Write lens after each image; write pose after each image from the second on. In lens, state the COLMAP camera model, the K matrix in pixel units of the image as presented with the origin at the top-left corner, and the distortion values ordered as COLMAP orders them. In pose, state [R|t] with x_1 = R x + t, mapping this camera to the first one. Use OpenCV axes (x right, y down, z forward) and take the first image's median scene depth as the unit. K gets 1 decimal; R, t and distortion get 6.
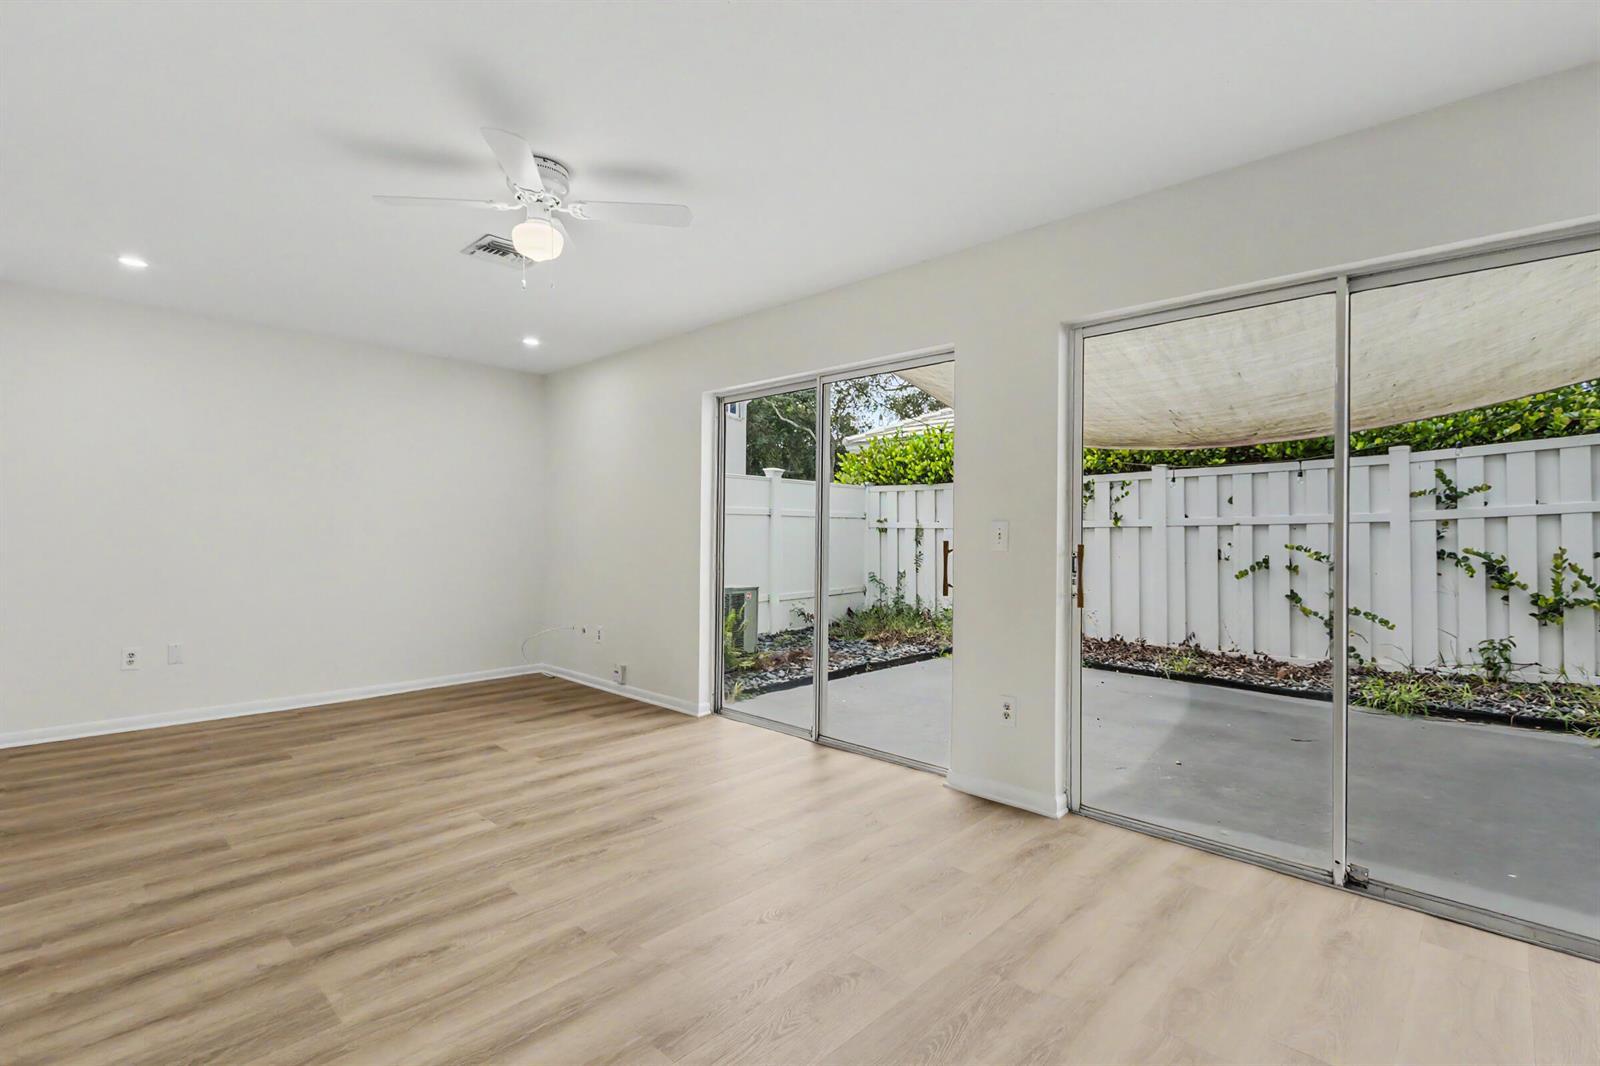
lens RADIAL K [[731.9, 0, 804.5], [0, 731.9, 528.9], [0, 0, 1]] dist [0.003377, -0.000591]
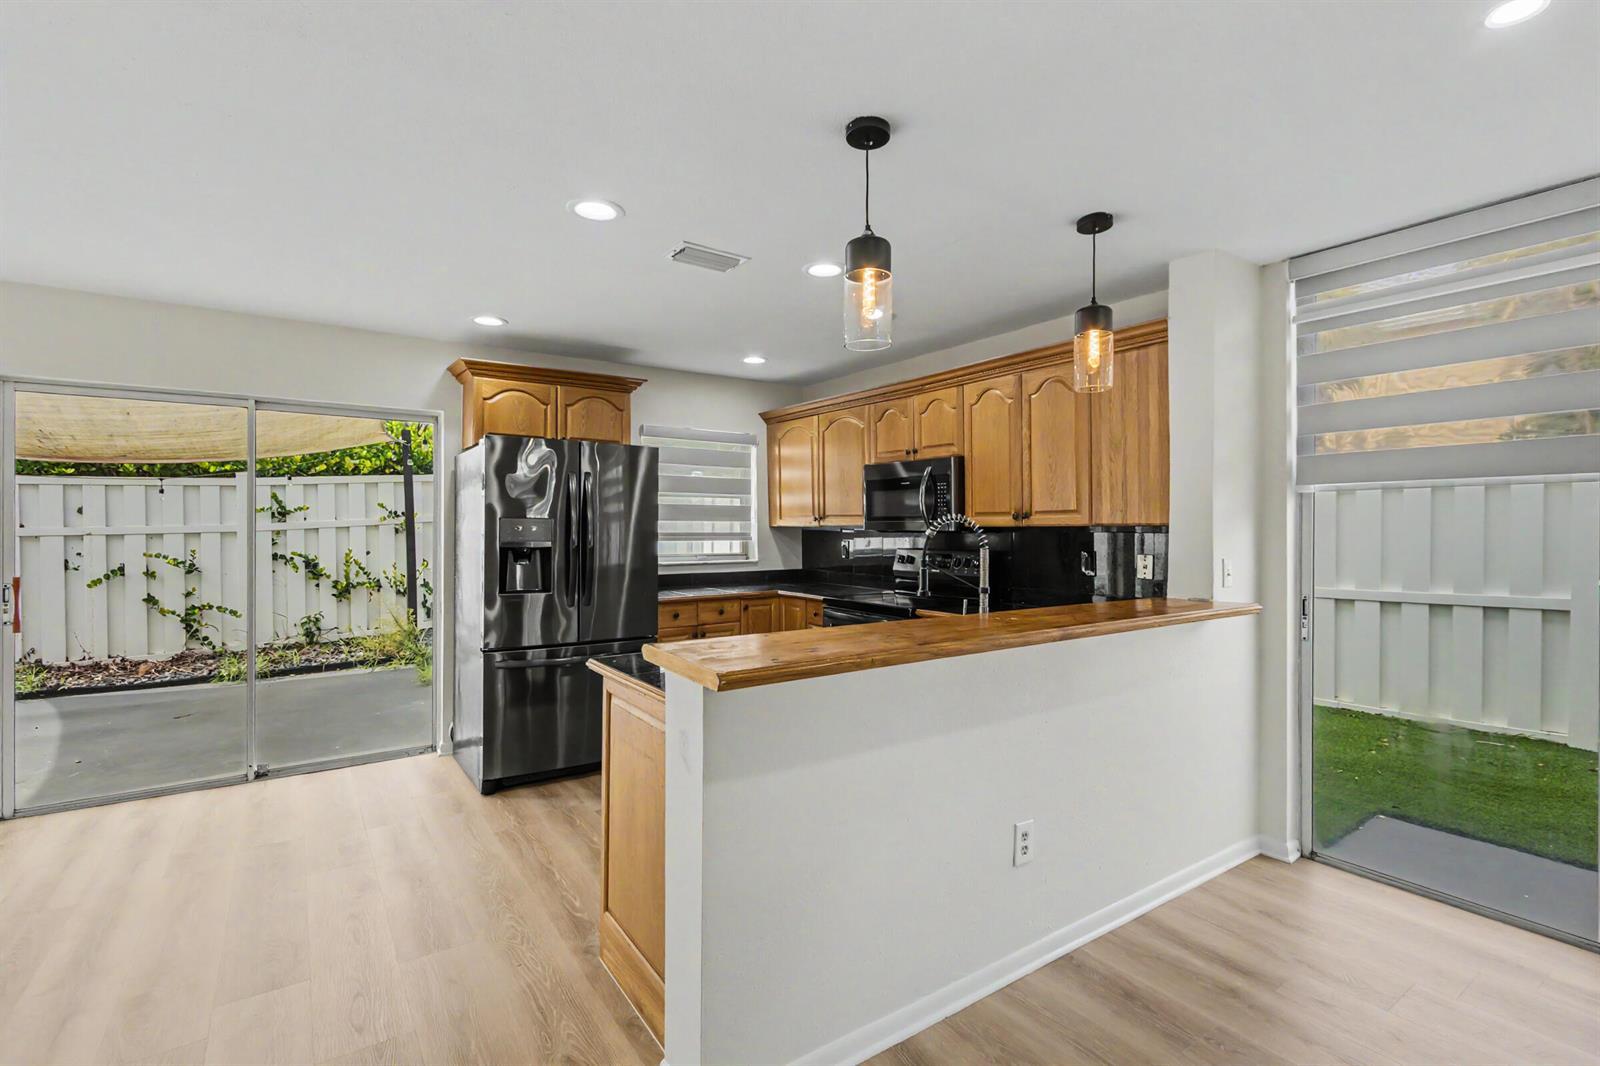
lens RADIAL K [[731.9, 0, 804.5], [0, 731.9, 528.9], [0, 0, 1]] dist [0.003377, -0.000591]
pose [[0.197878, -0.011061, 0.980164, -0.245569], [-0.004304, 0.999917, 0.012153, -0.035404], [-0.980217, -0.006623, 0.197814, -0.204169]]
